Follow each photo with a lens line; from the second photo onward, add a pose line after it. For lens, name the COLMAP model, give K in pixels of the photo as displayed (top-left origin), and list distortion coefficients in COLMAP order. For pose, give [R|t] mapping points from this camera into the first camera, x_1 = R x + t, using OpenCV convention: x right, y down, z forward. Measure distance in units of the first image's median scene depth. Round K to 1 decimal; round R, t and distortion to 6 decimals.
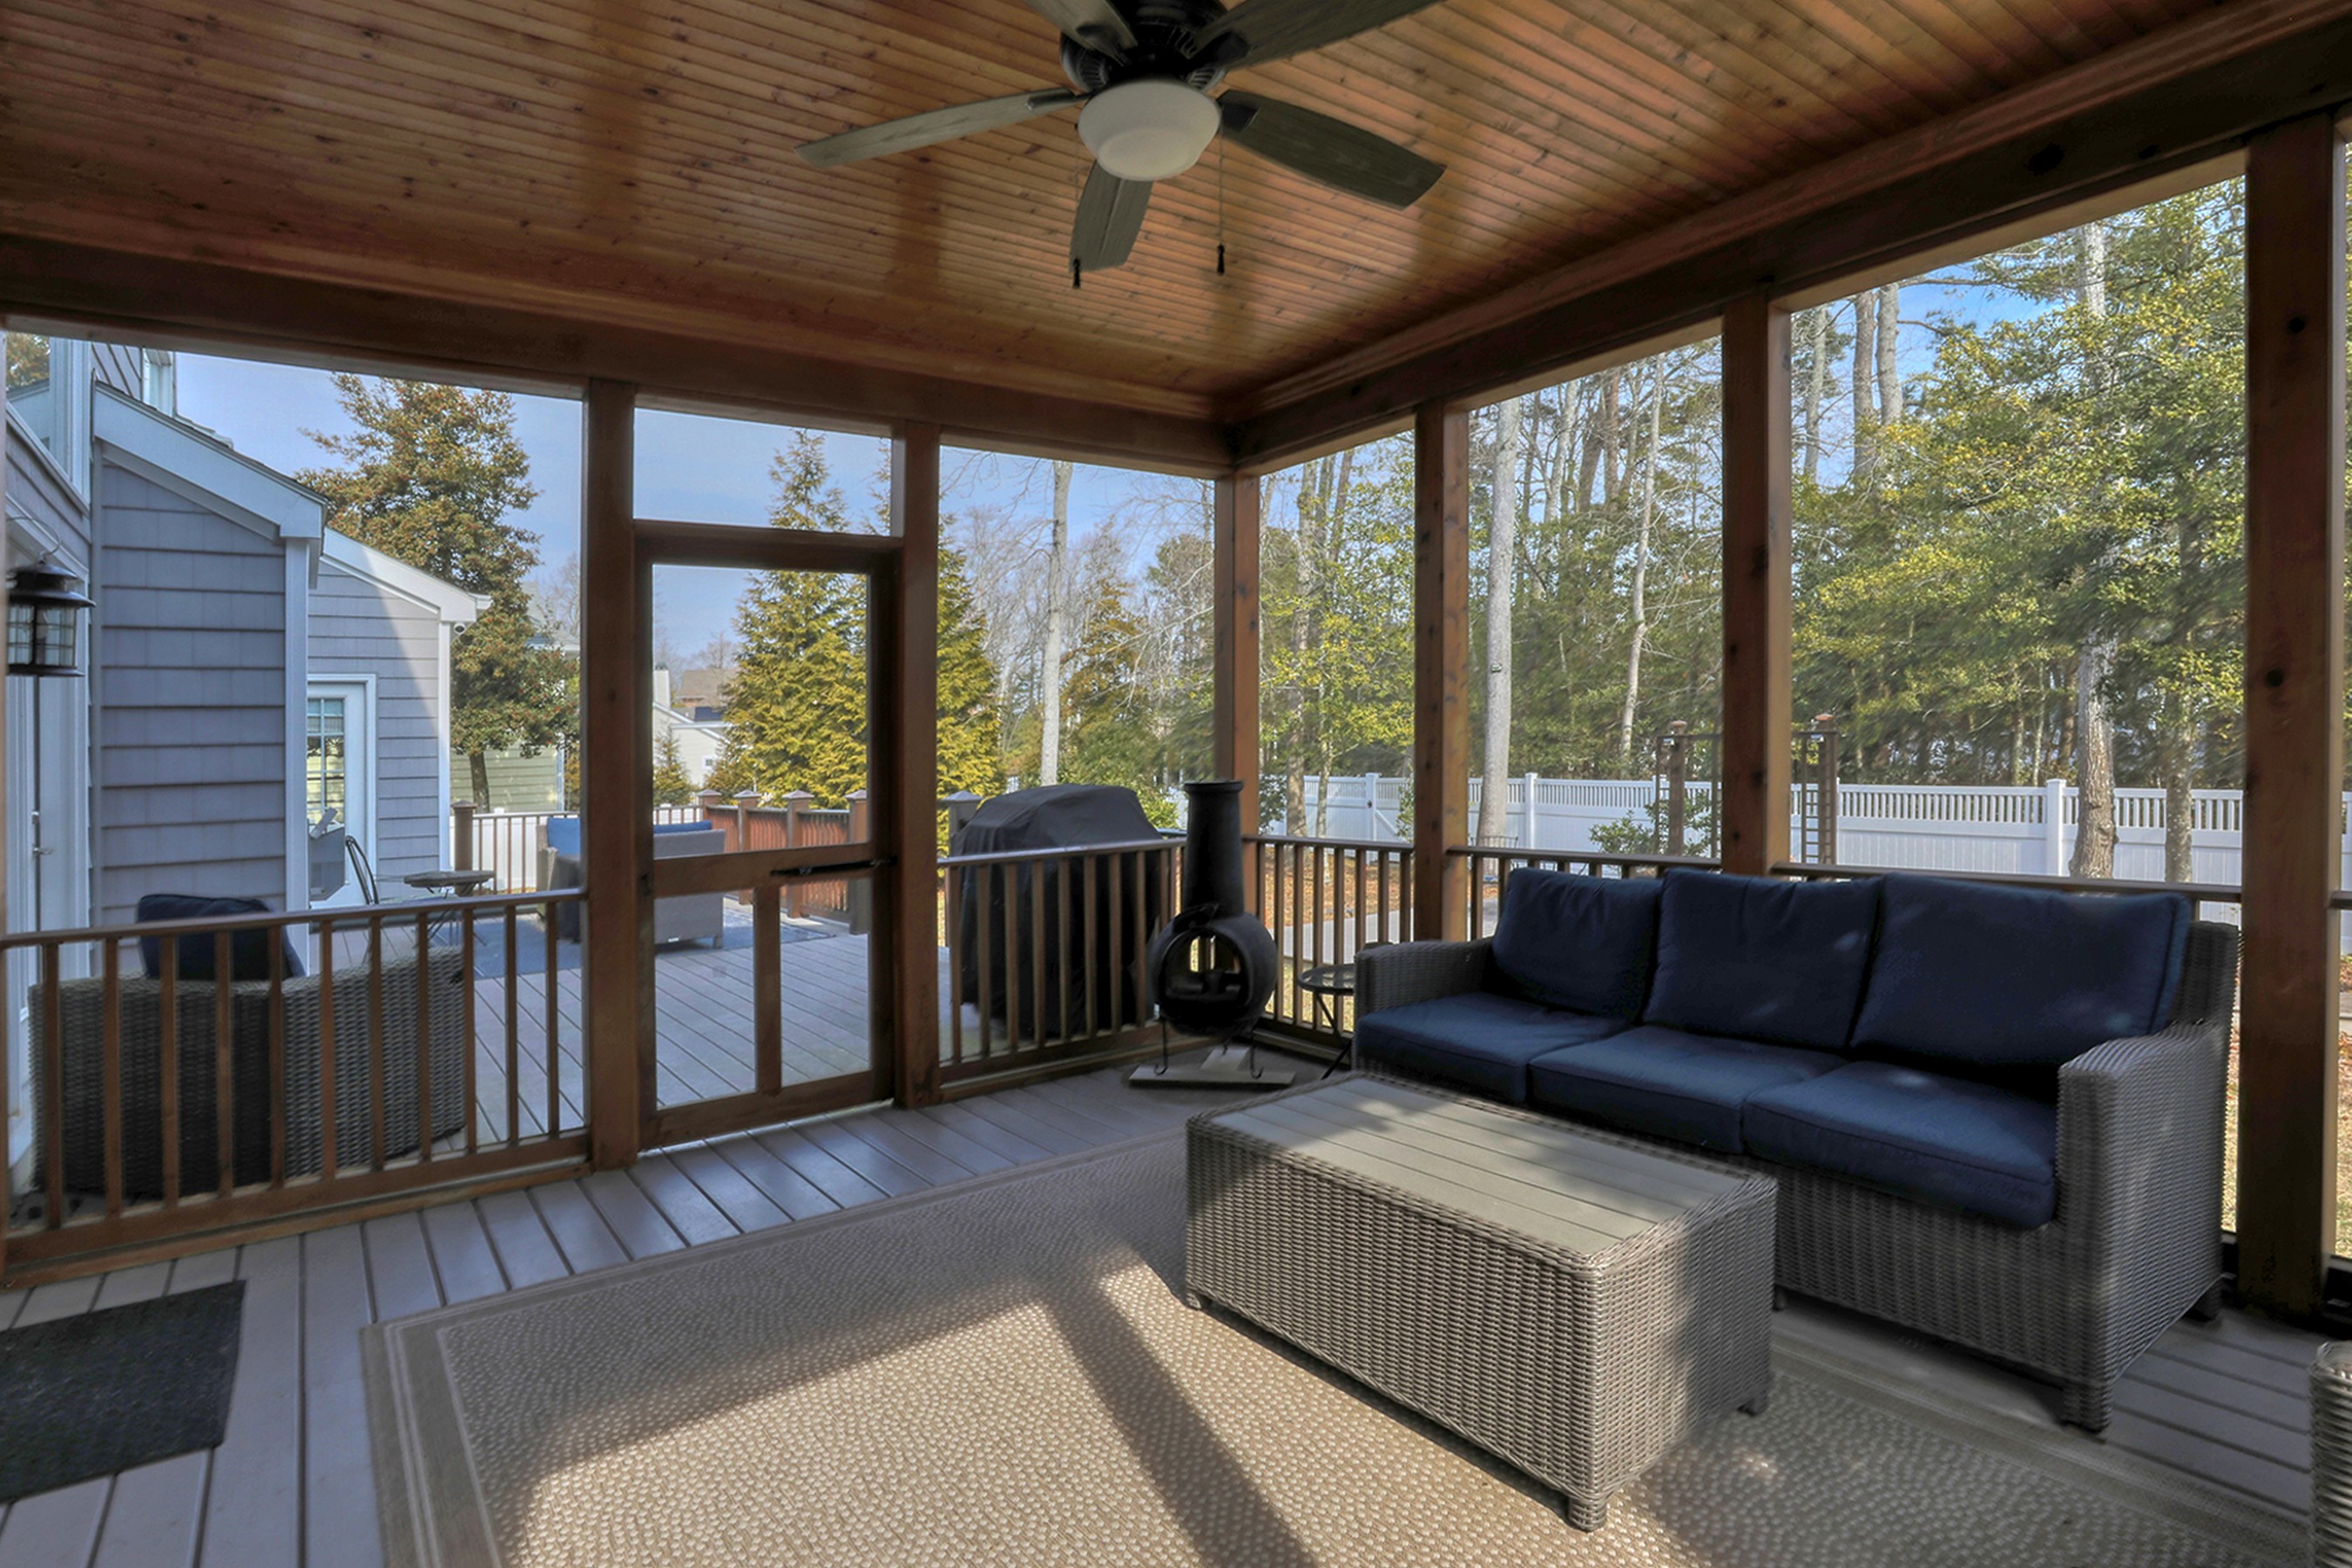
lens RADIAL K [[1194.7, 0, 1183.7], [0, 1194.7, 790.8], [0, 0, 1]] dist [-0.032533, 0.002688]
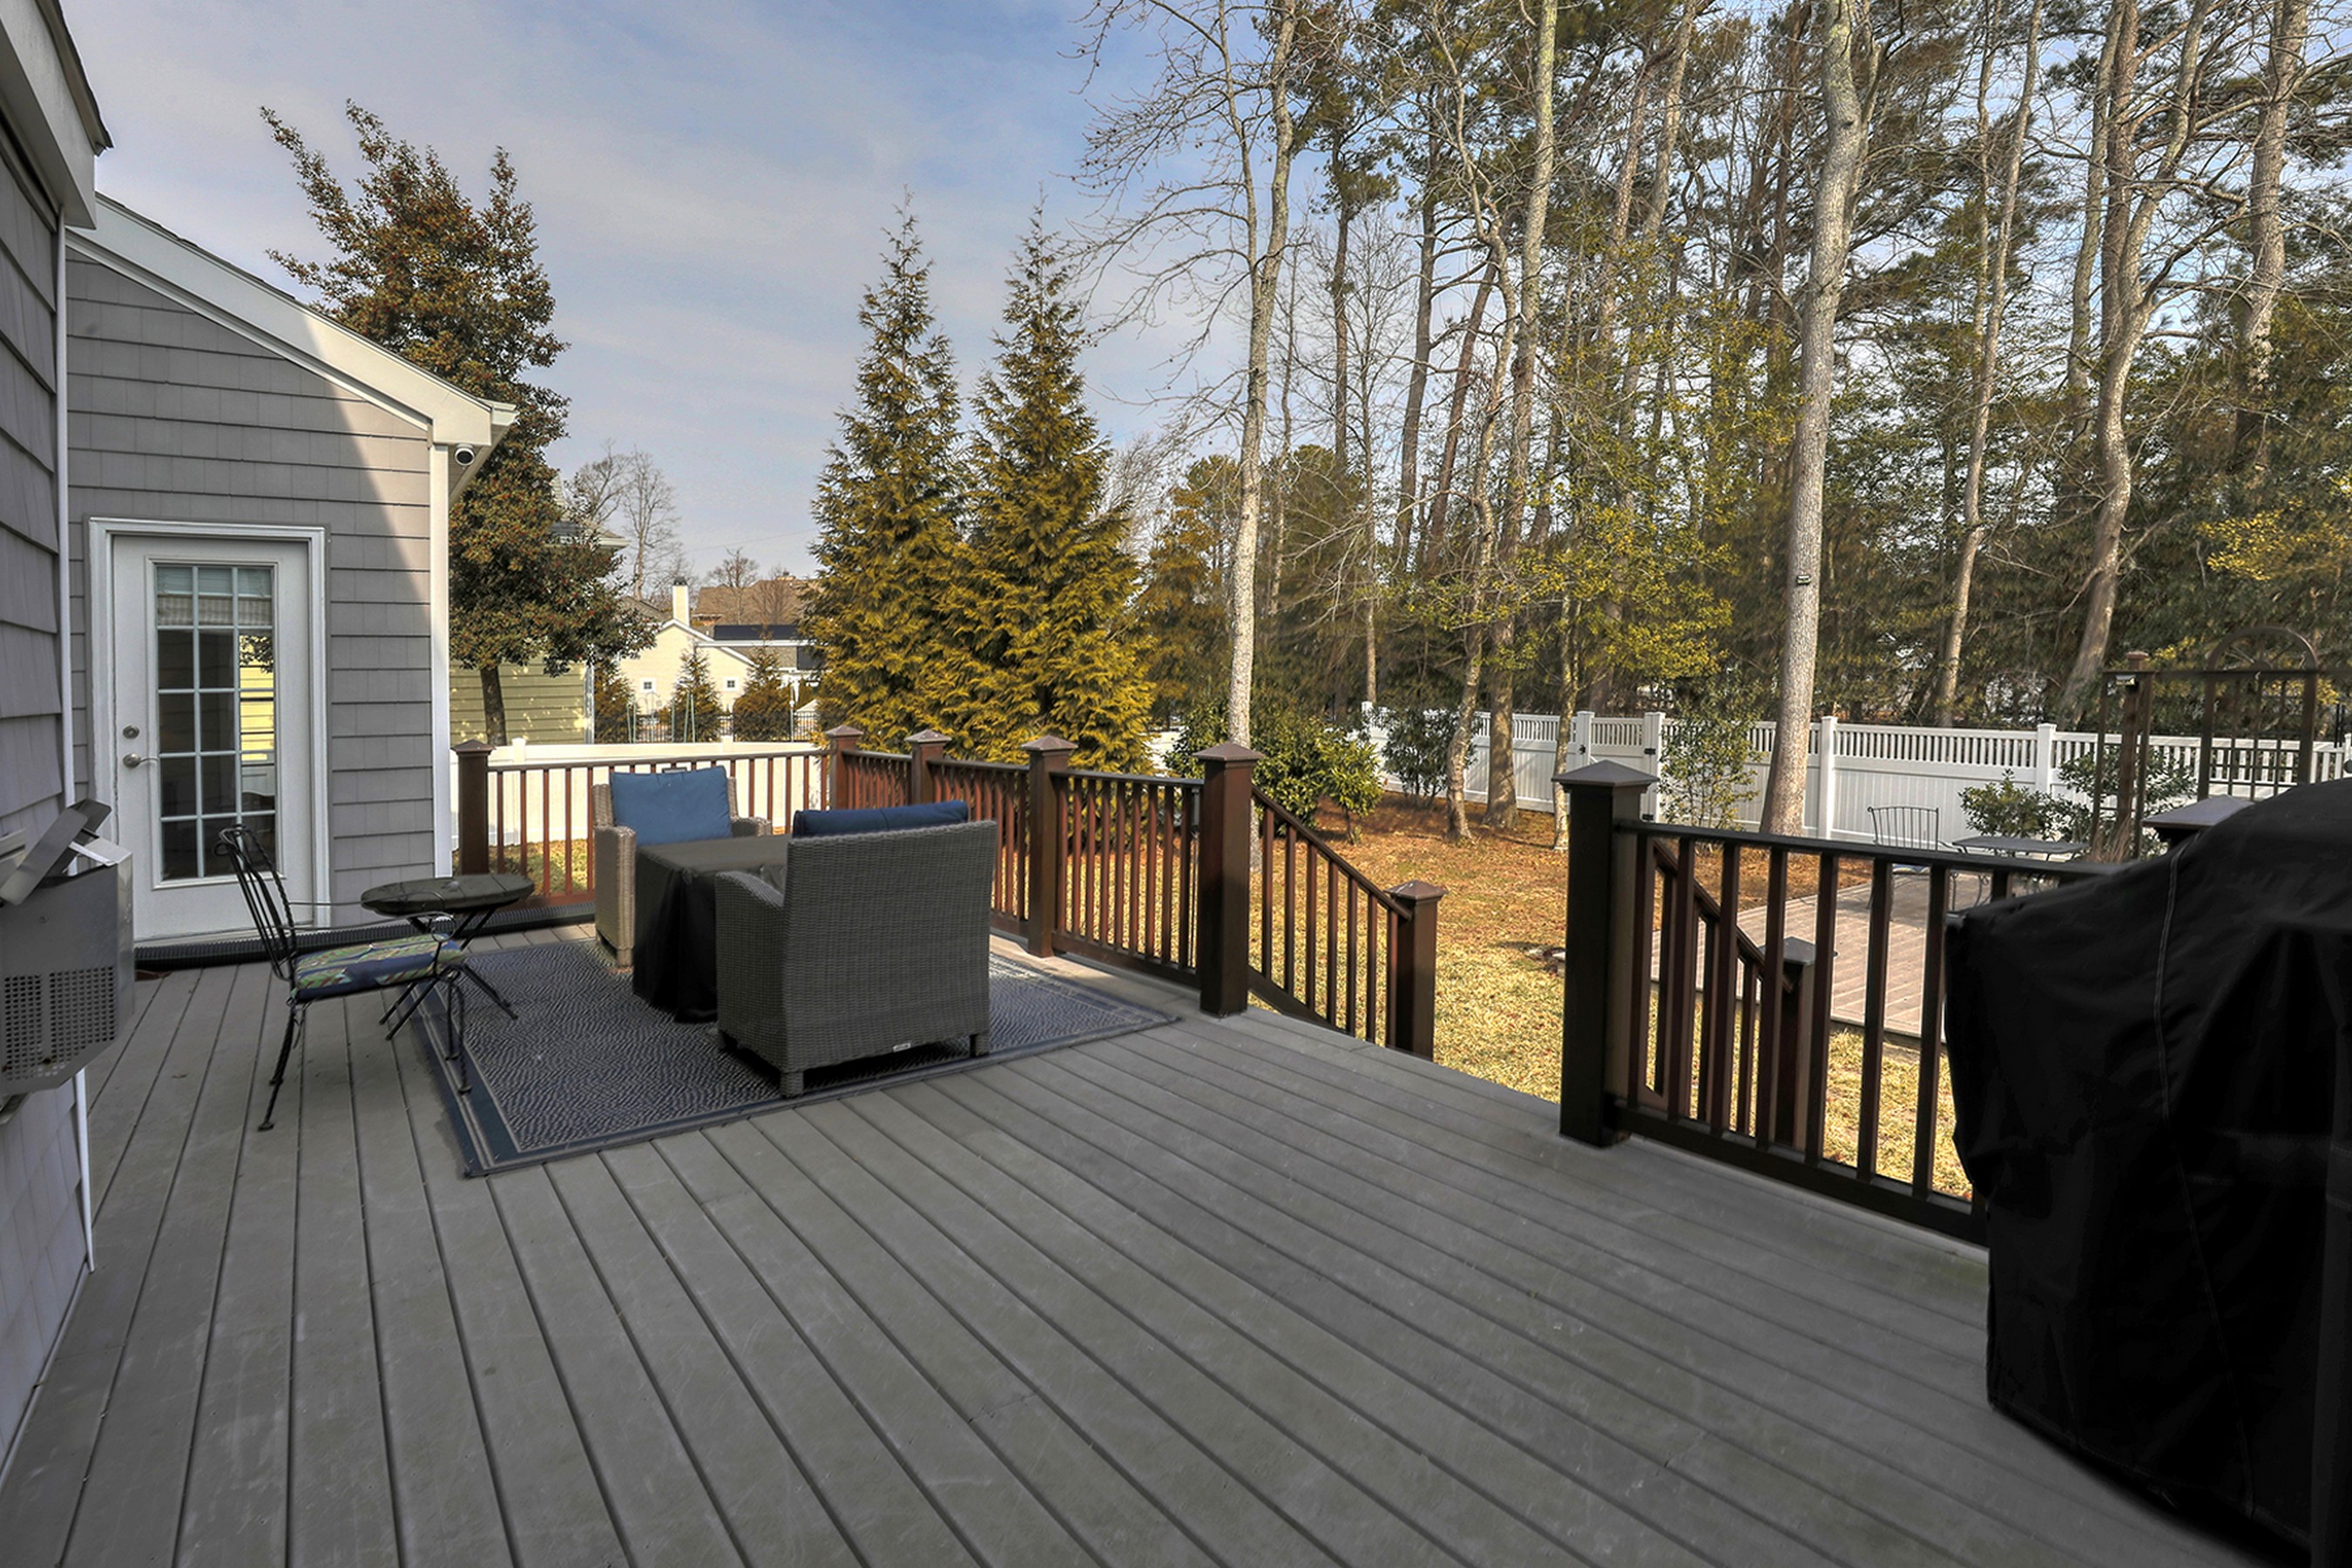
lens RADIAL K [[1194.7, 0, 1165.5], [0, 1194.7, 768.5], [0, 0, 1]] dist [-0.032533, 0.002688]
pose [[0.999684, 0.018141, -0.017410, -0.135105], [-0.017411, 0.999000, 0.041191, -0.004984], [0.018140, -0.040875, 0.999000, 0.221848]]
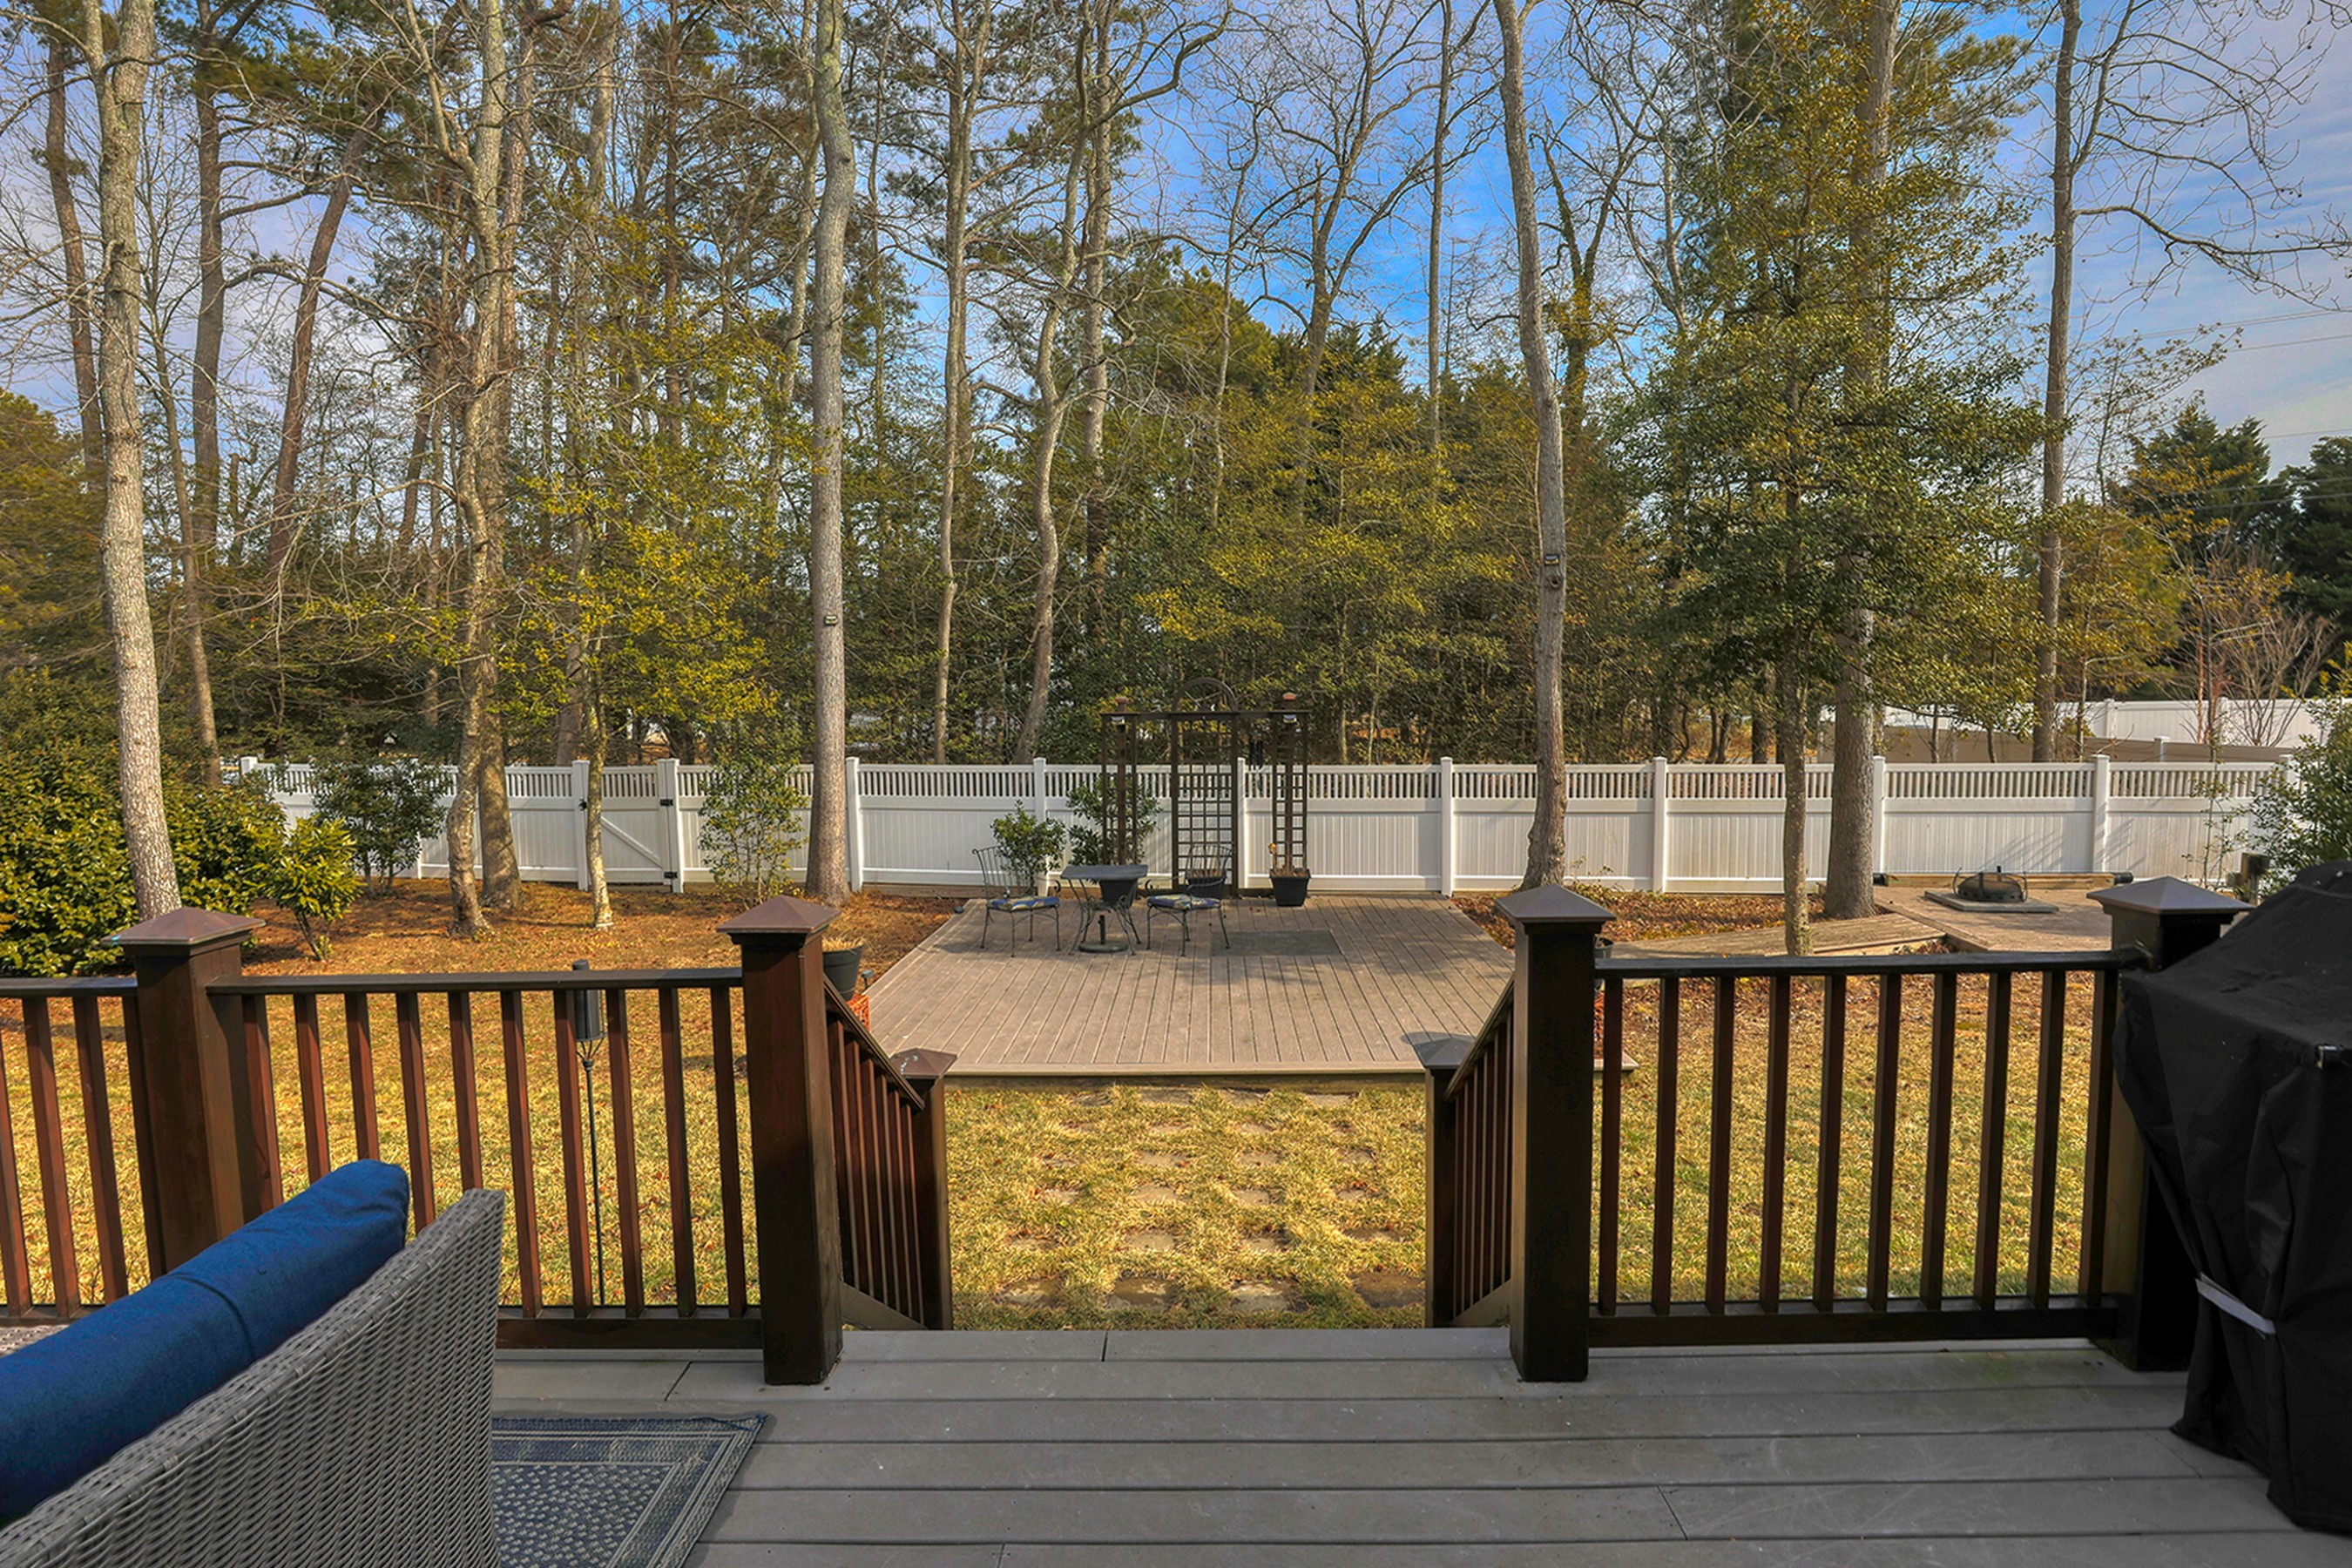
lens RADIAL K [[1194.7, 0, 1290.5], [0, 1194.7, 872.3], [0, 0, 1]] dist [-0.032533, 0.002688]
pose [[0.609989, -0.090999, 0.787167, -0.172643], [0.020683, 0.994874, 0.098983, -0.011353], [-0.792140, -0.044097, 0.608745, 0.294400]]
